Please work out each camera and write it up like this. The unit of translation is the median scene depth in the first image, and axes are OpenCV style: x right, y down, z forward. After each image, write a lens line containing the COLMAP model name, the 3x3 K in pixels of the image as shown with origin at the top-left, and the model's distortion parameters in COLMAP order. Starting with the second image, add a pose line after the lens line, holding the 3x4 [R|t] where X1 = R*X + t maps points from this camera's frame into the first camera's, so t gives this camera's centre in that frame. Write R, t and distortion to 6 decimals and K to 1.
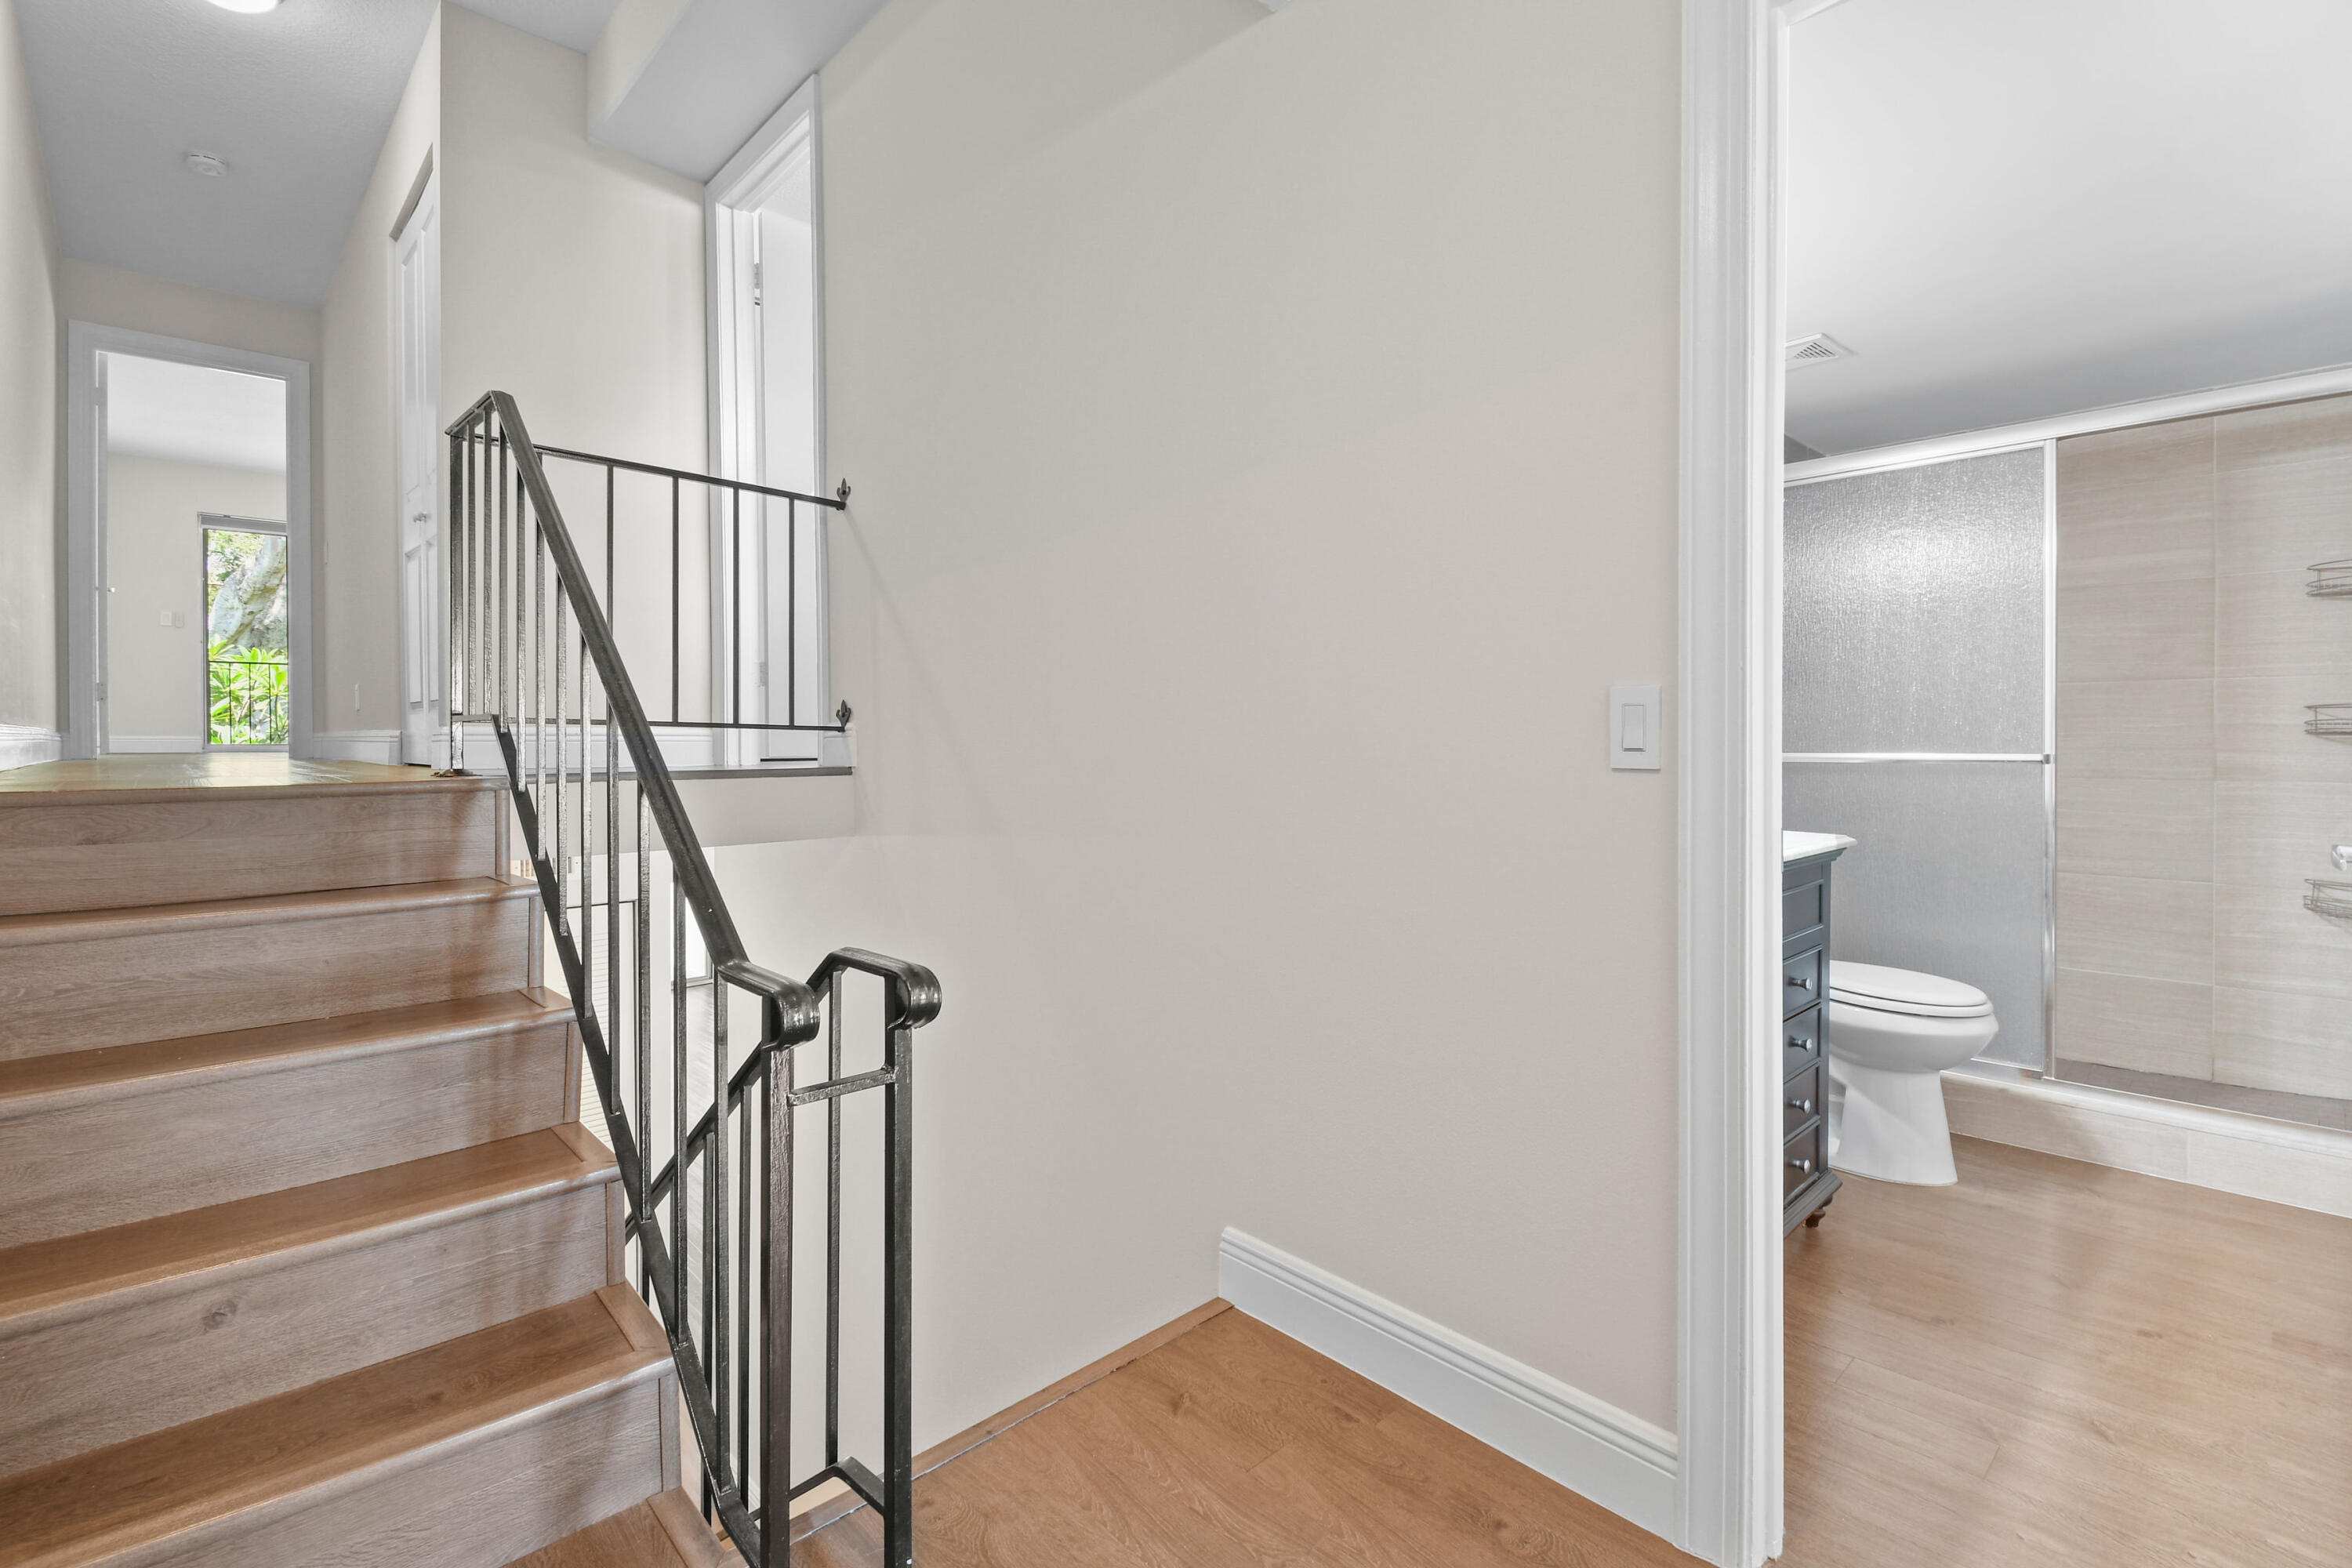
lens RADIAL K [[1032.3, 0, 1176.9], [0, 1032.3, 767.4], [0, 0, 1]] dist [0.021991, -0.019738]
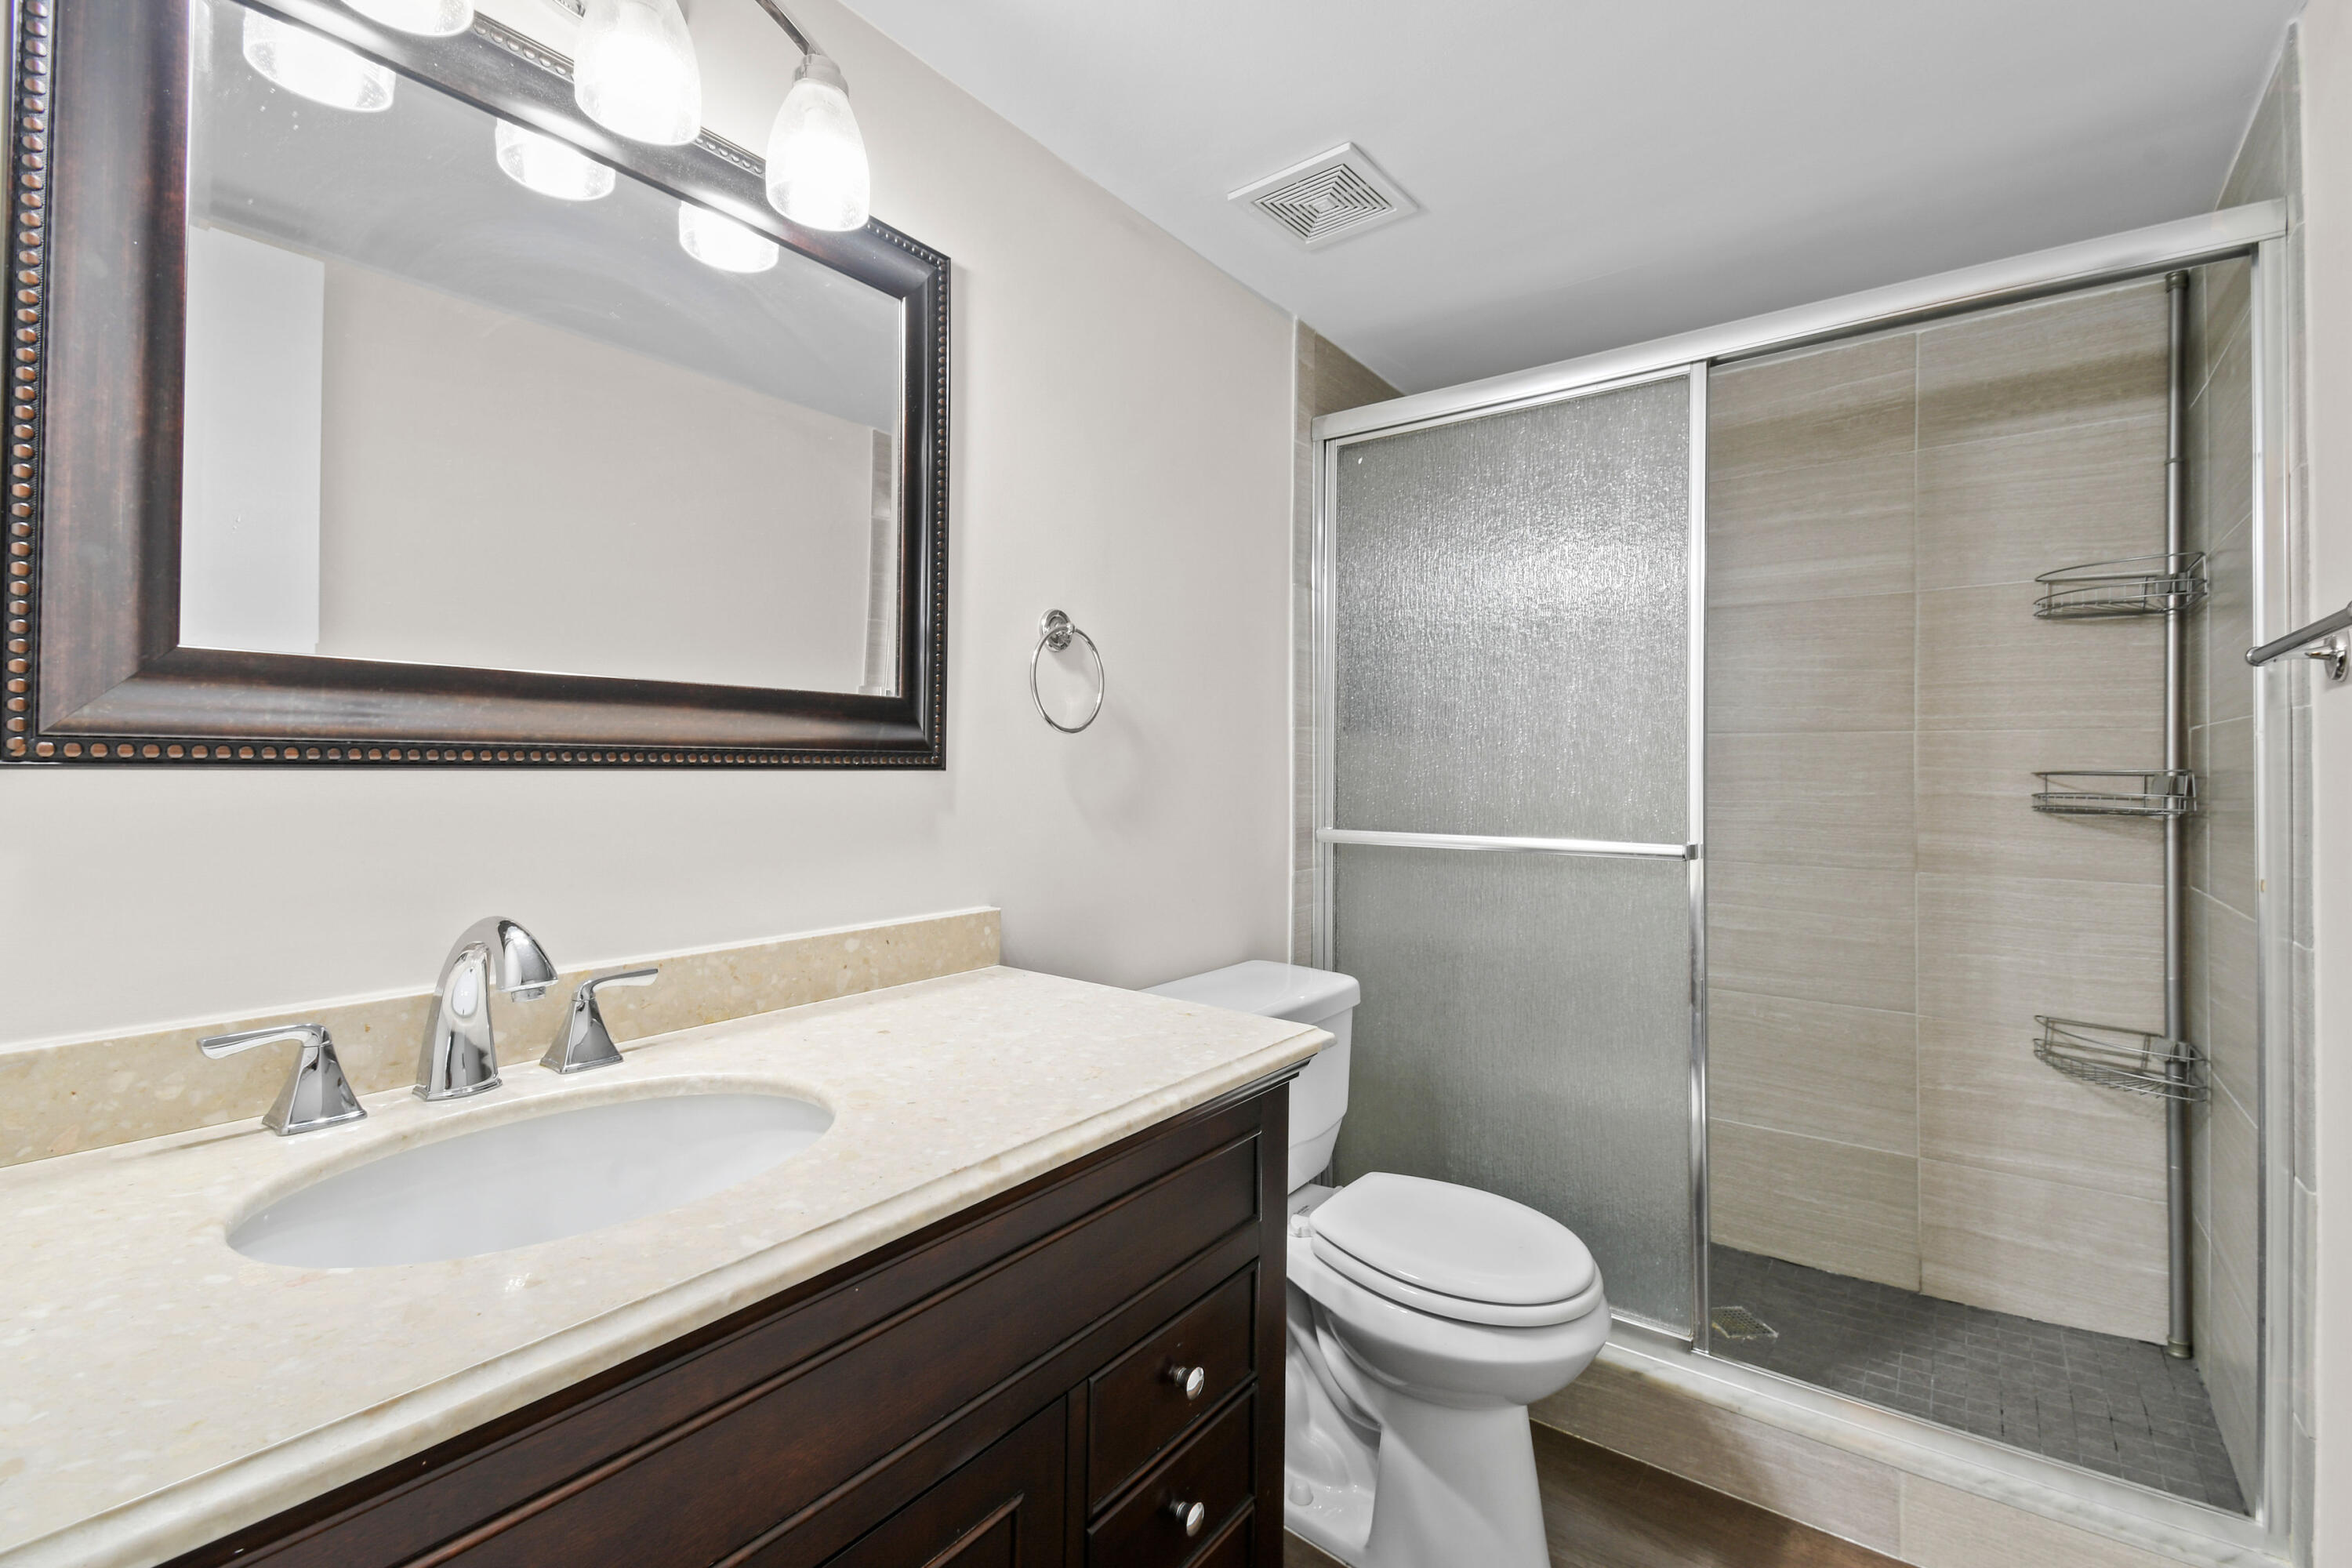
lens RADIAL K [[1007.5, 0, 1176.0], [0, 1007.5, 784.0], [0, 0, 1]] dist [0.049817, -0.030869]
pose [[0.983324, 0.008592, 0.181660, 0.382020], [-0.005580, 0.999838, -0.017087, -0.035902], [-0.181777, 0.015788, 0.983213, 0.407829]]
